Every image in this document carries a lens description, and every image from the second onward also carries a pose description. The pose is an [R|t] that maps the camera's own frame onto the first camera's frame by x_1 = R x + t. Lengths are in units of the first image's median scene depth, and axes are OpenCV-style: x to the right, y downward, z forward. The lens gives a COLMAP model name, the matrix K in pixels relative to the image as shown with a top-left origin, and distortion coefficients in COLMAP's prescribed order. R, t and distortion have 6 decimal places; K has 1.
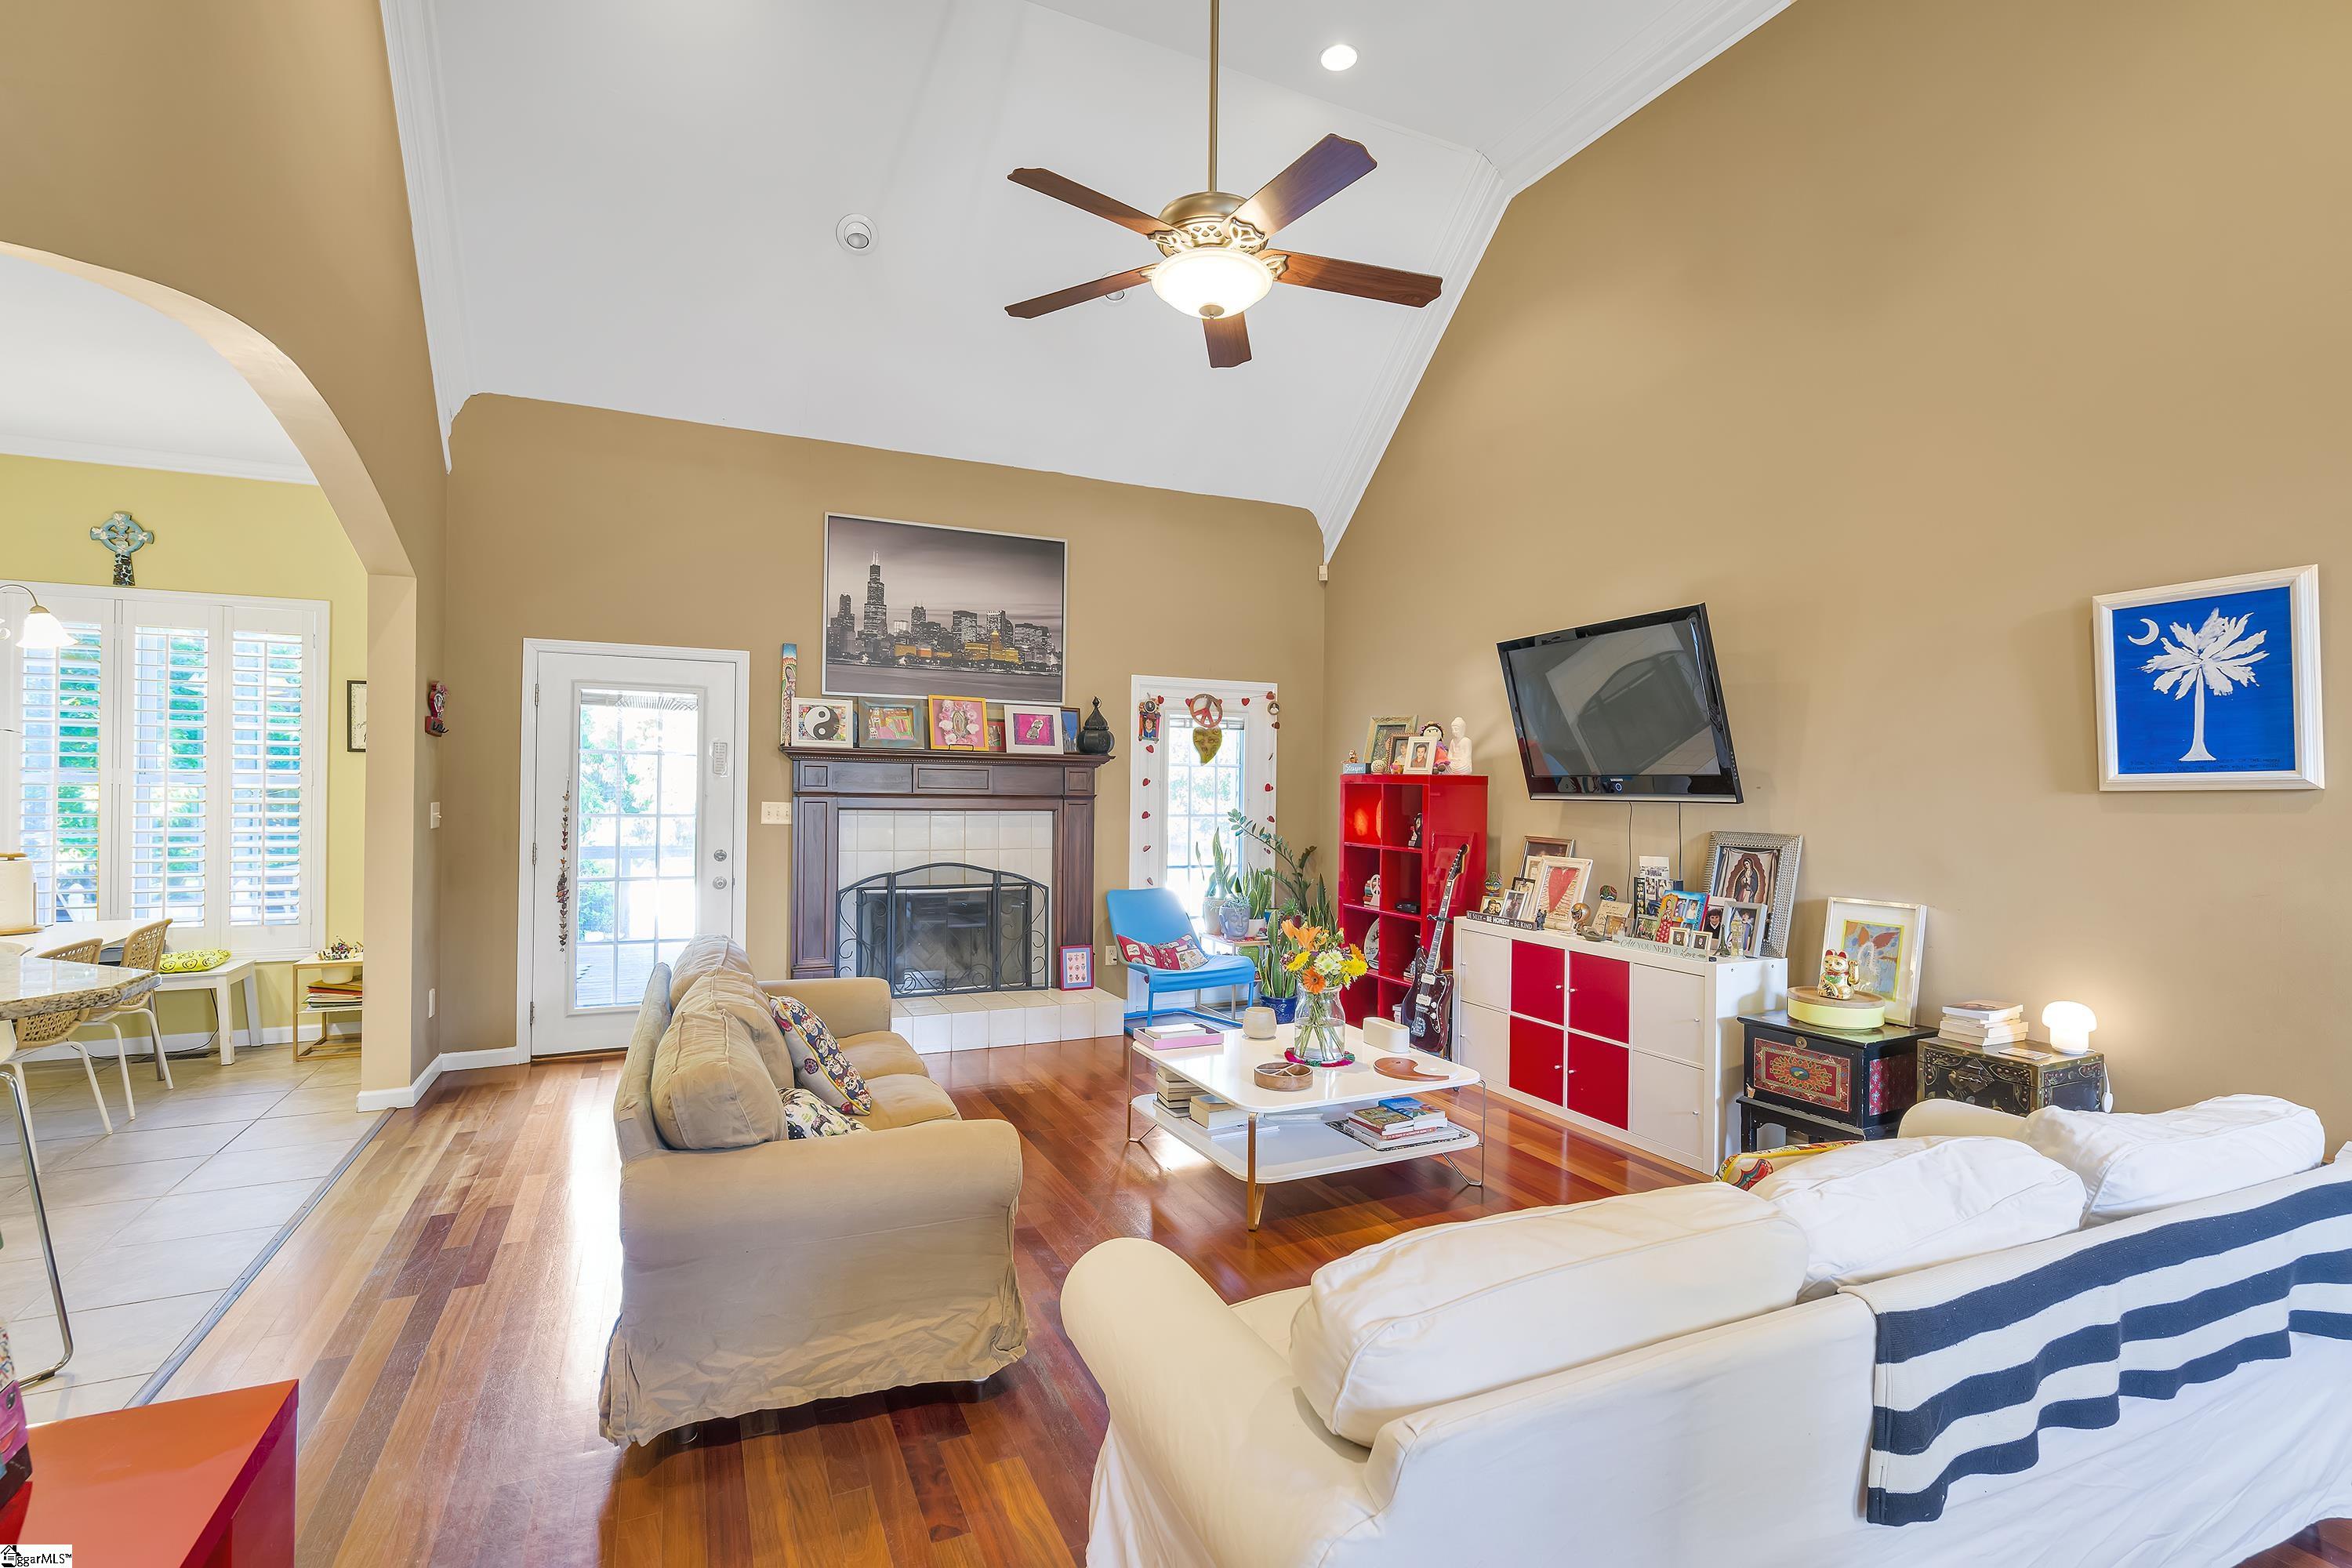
lens RADIAL K [[1084.5, 0, 1176.0], [0, 1084.5, 784.0], [0, 0, 1]] dist [0.011554, 0.000401]
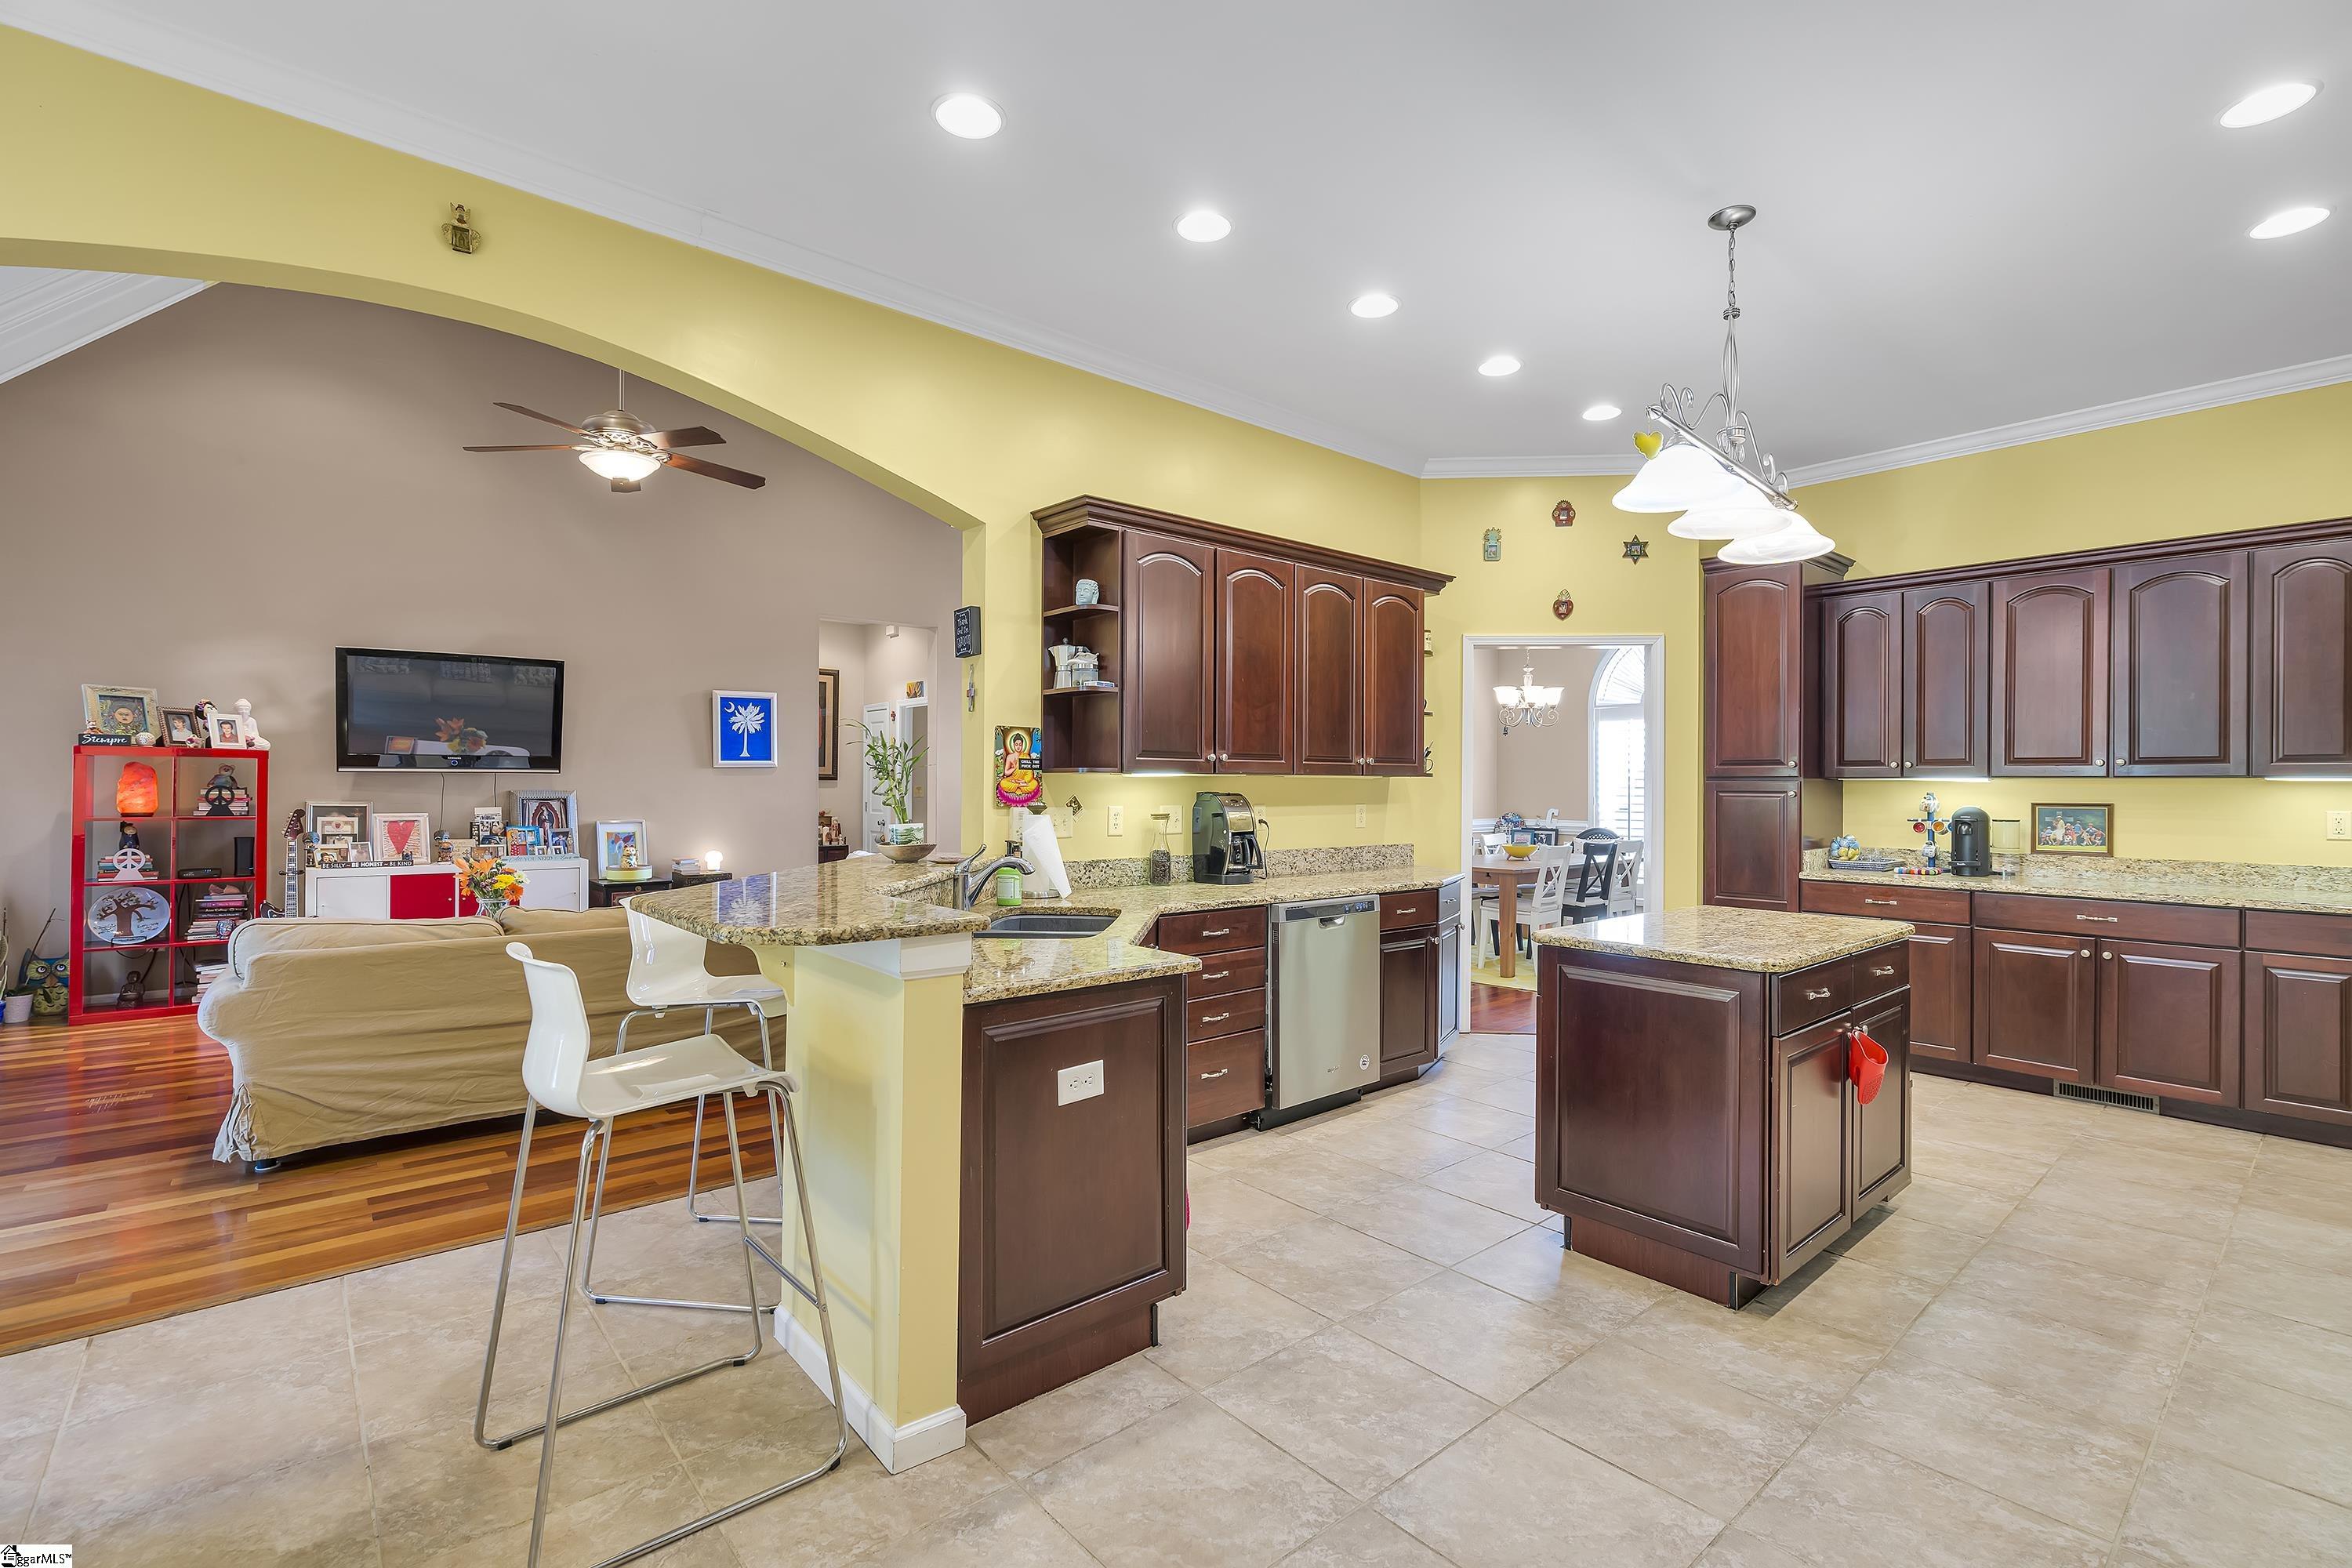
lens RADIAL K [[1046.1, 0, 1179.2], [0, 1046.1, 787.5], [0, 0, 1]] dist [-0.000739, 0.000165]
pose [[-0.266851, -0.013626, 0.963641, -0.978676], [-0.009572, 0.999888, 0.011487, 0.008357], [-0.963690, -0.006158, -0.266952, 0.333972]]
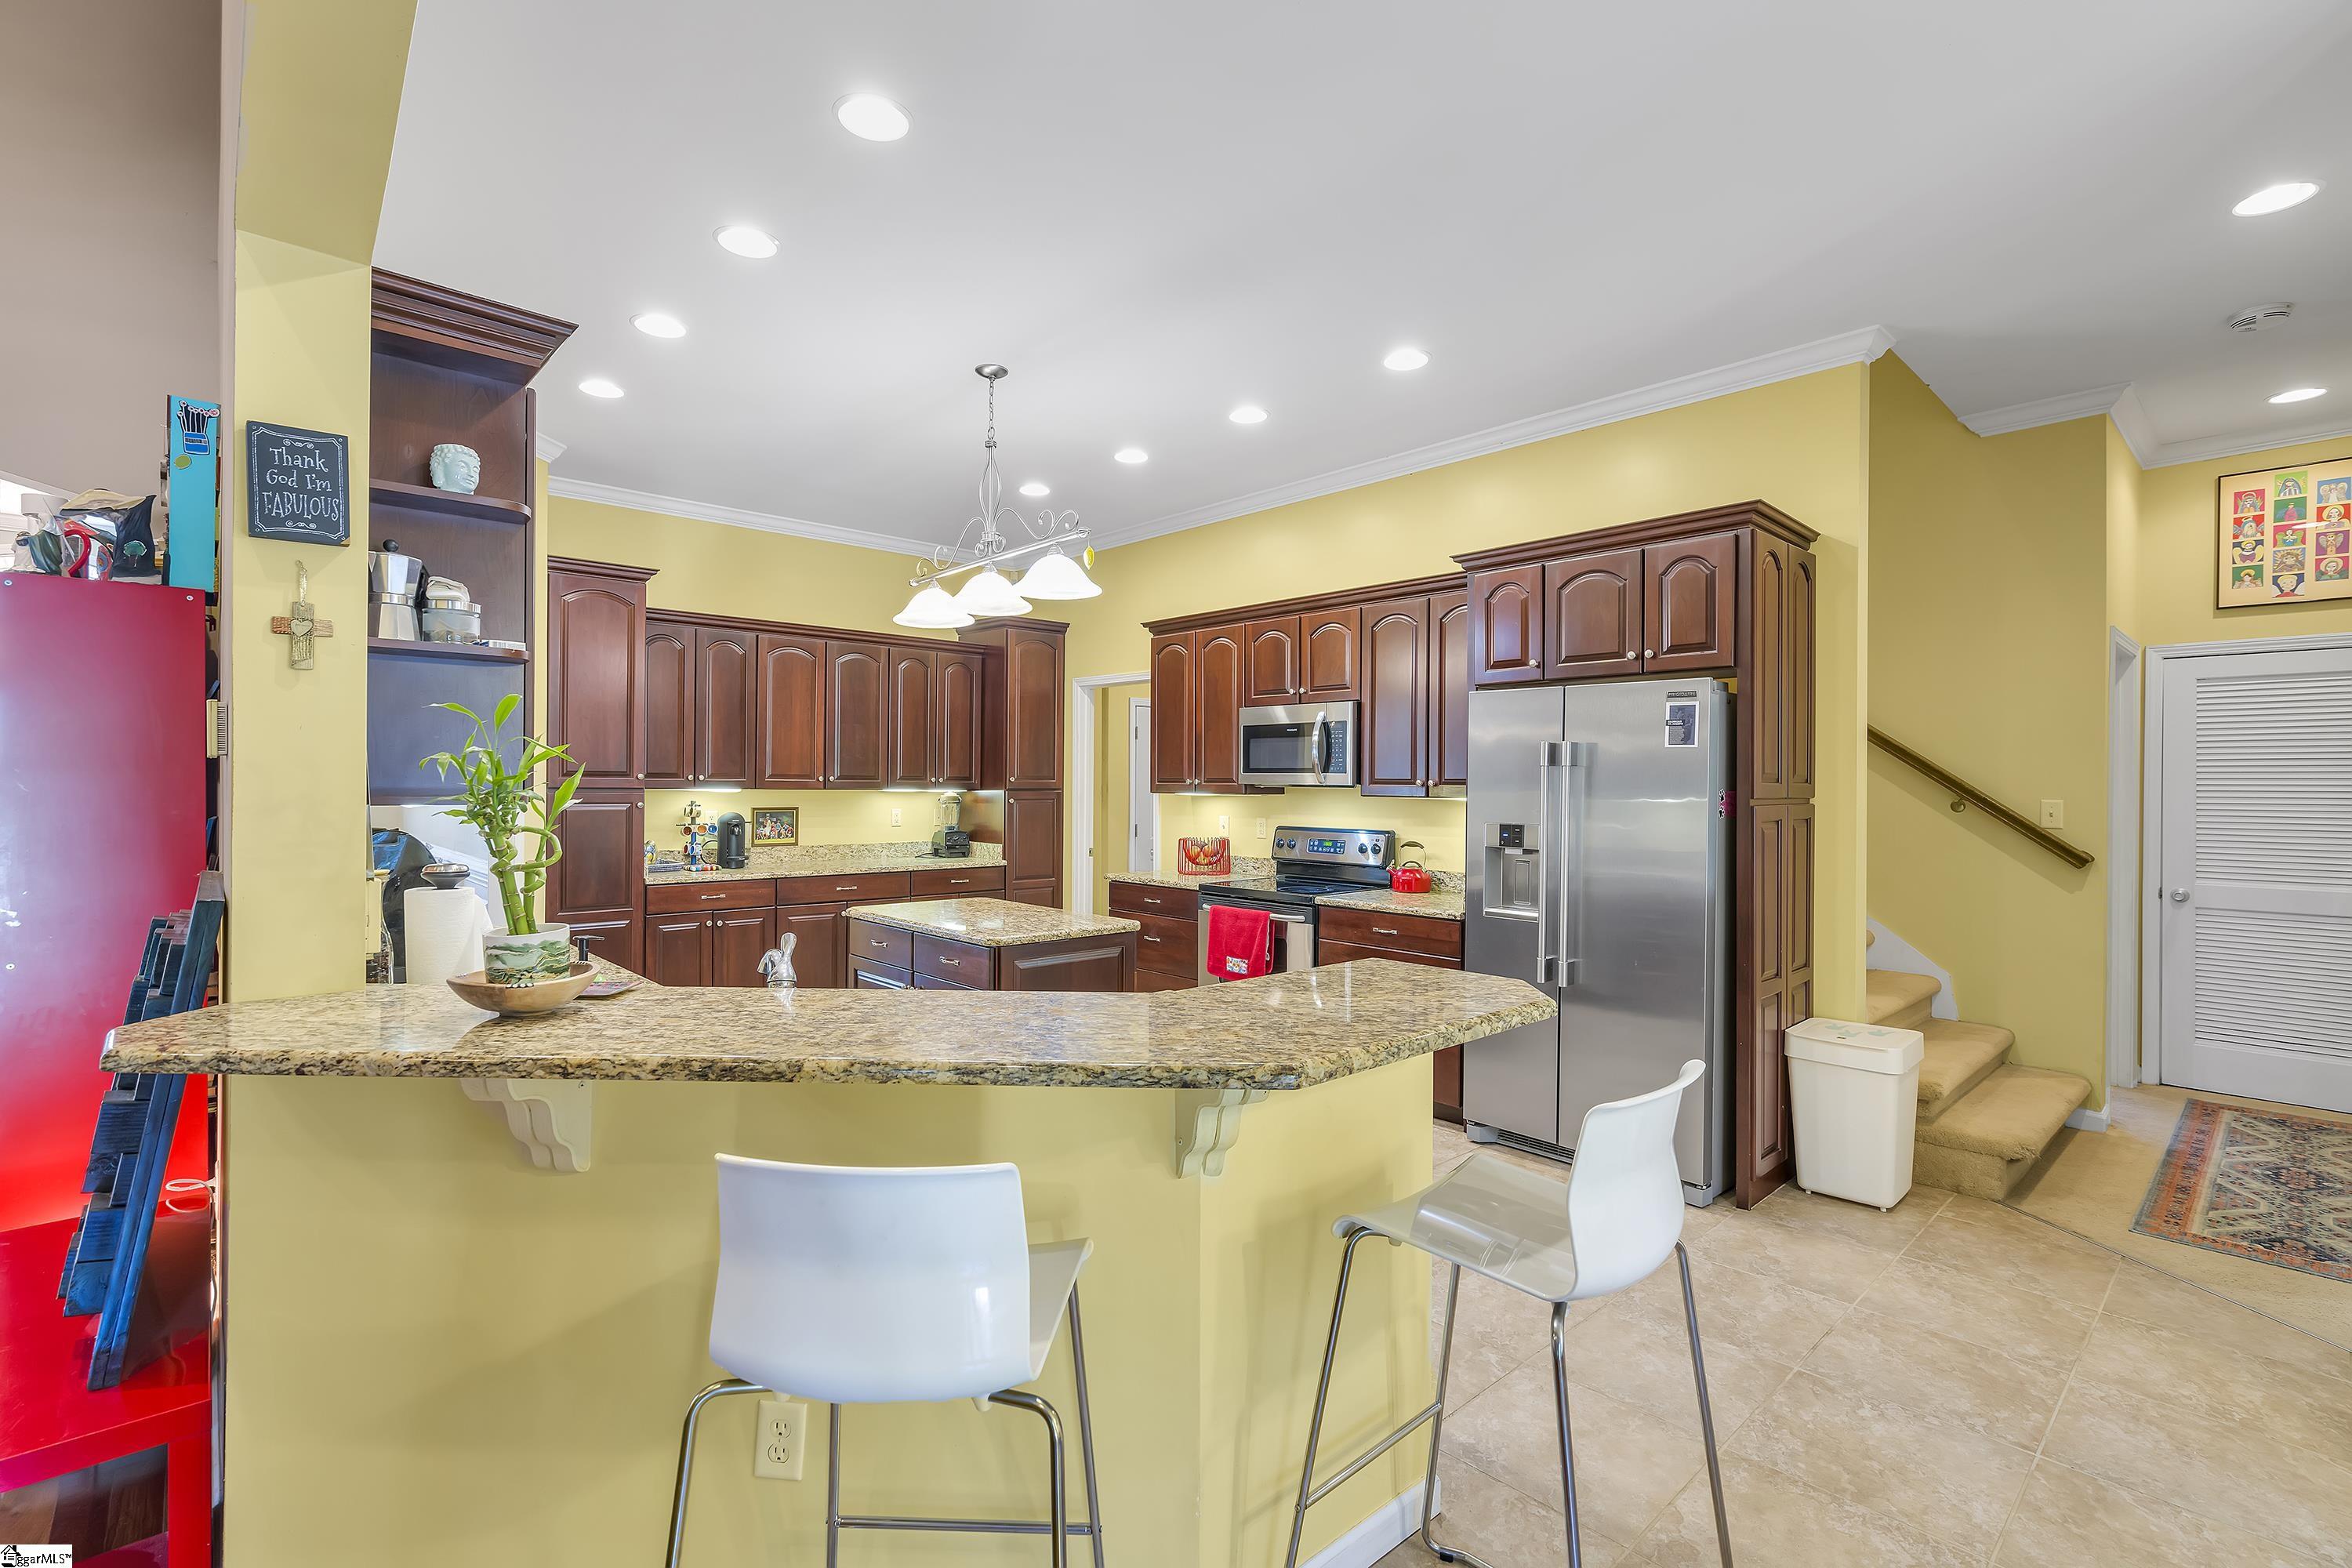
lens RADIAL K [[1077.4, 0, 1176.0], [0, 1077.4, 784.0], [0, 0, 1]] dist [-0.069543, -0.000427]
pose [[-0.953465, -0.014189, -0.301168, -0.473210], [-0.013284, 0.999899, -0.005052, -0.000419], [0.301210, -0.000816, -0.953558, 0.614948]]
